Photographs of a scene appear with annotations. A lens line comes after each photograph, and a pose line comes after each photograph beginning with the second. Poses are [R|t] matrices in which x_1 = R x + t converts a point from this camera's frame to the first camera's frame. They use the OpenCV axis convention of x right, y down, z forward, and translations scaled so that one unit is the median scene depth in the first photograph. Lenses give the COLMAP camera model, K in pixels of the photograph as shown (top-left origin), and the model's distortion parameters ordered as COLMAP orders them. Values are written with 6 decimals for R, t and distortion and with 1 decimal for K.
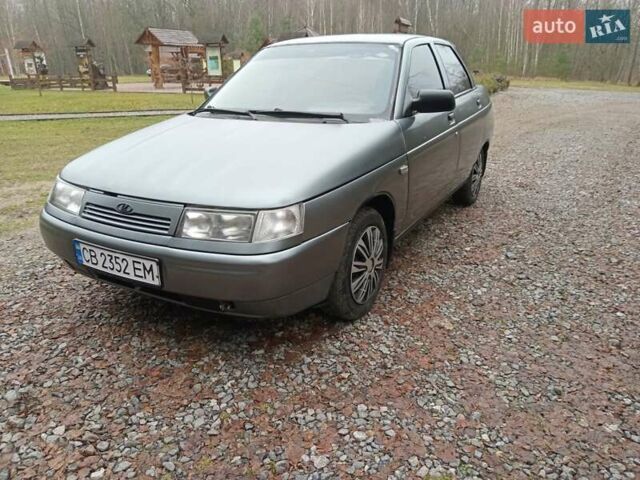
lens RADIAL K [[464.1, 0, 320.0], [0, 464.1, 240.0], [0, 0, 1]] dist [0.041440, -0.092552]
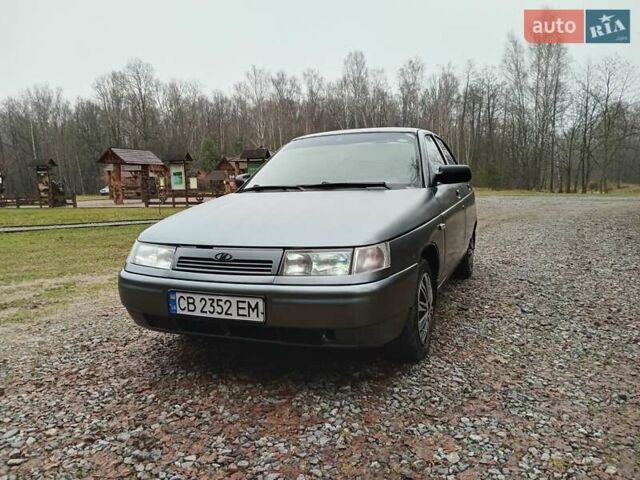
lens RADIAL K [[464.1, 0, 320.0], [0, 464.1, 240.0], [0, 0, 1]] dist [0.041440, -0.092552]
pose [[0.994557, -0.035672, 0.097902, -0.277917], [0.057185, 0.972294, -0.226657, 0.147765], [-0.087105, 0.231022, 0.969042, -0.099970]]
